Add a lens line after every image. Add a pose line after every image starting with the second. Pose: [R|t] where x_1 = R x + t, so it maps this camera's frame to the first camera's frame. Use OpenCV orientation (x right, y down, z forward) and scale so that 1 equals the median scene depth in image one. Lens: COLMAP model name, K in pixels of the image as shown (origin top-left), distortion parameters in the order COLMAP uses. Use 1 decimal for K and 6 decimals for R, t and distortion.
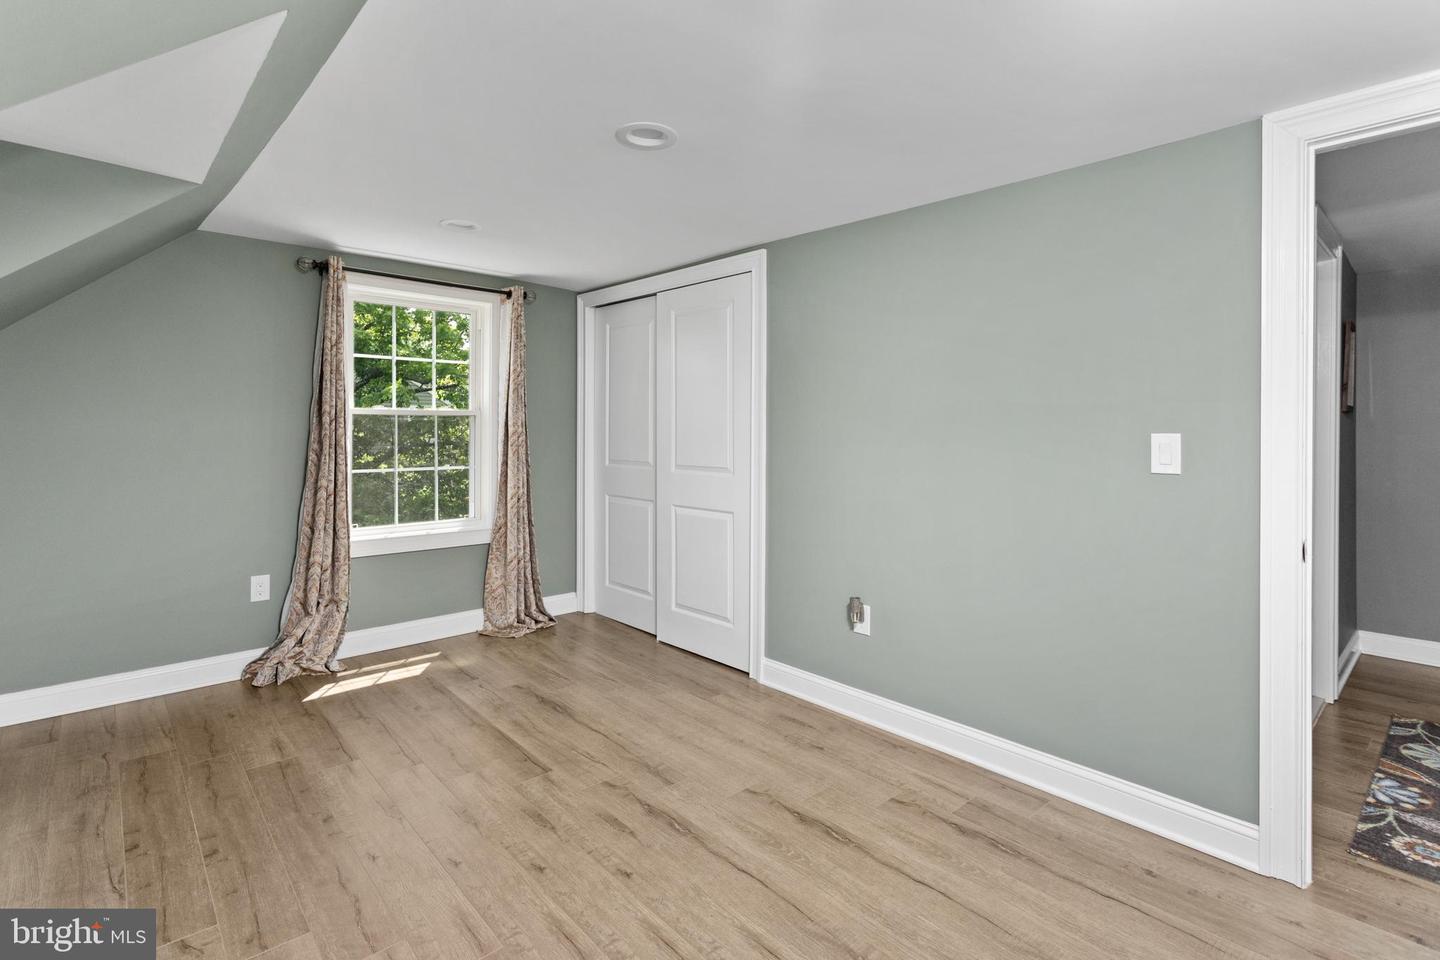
lens RADIAL K [[697.3, 0, 714.2], [0, 697.3, 432.4], [0, 0, 1]] dist [0.003132, -0.000571]
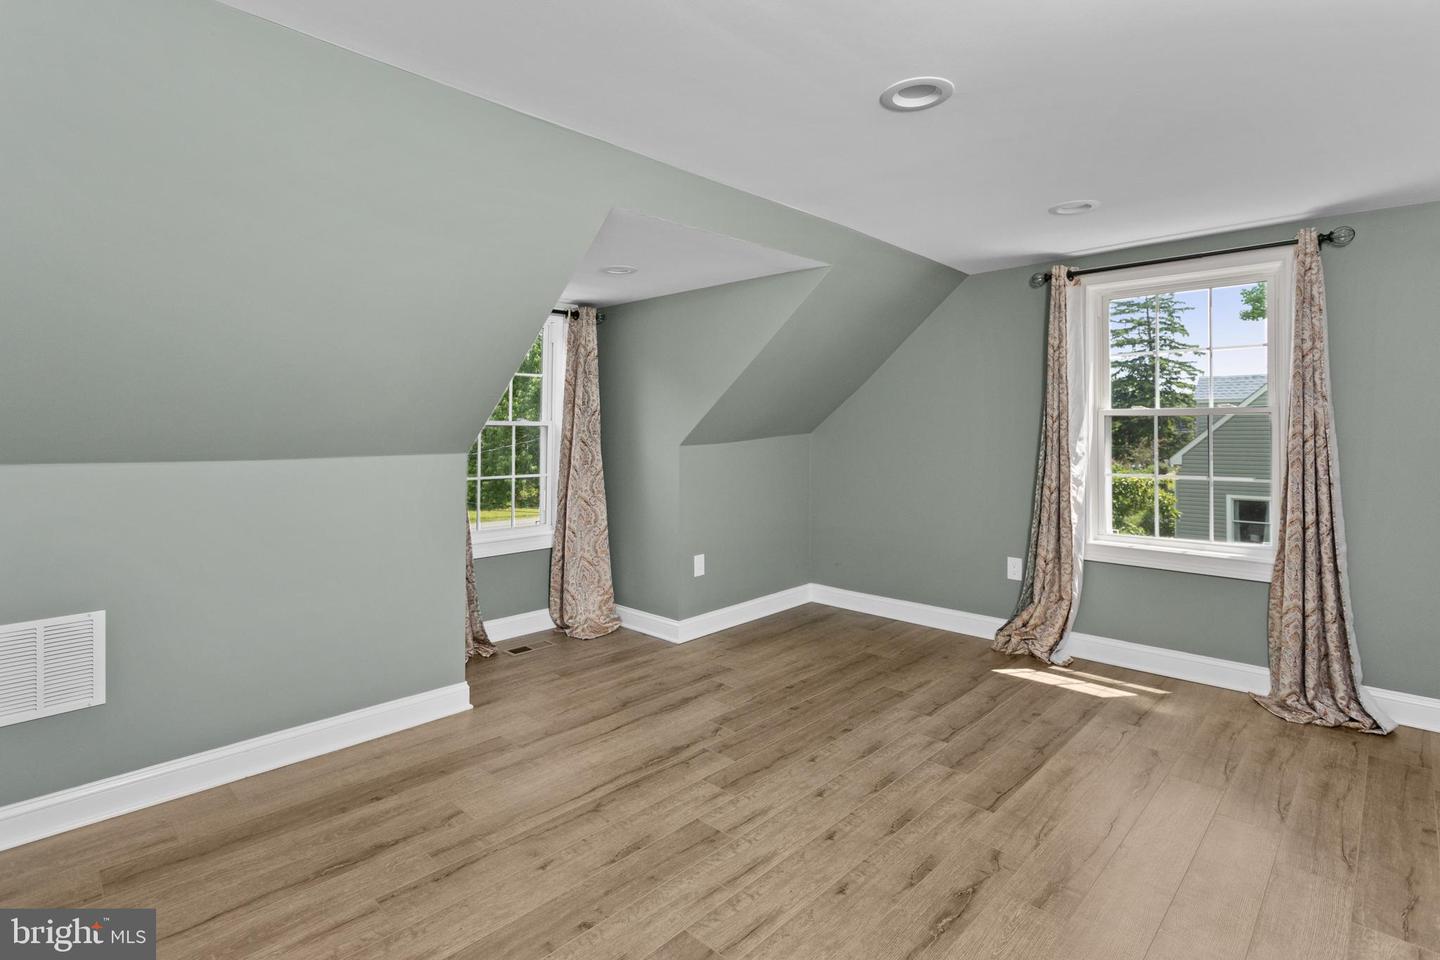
lens RADIAL K [[697.3, 0, 713.7], [0, 697.3, 427.3], [0, 0, 1]] dist [0.003132, -0.000571]
pose [[0.058048, -0.007346, -0.998287, 0.558163], [-0.003426, 0.999966, -0.007558, -0.001203], [0.998308, 0.003859, 0.058021, 0.510144]]
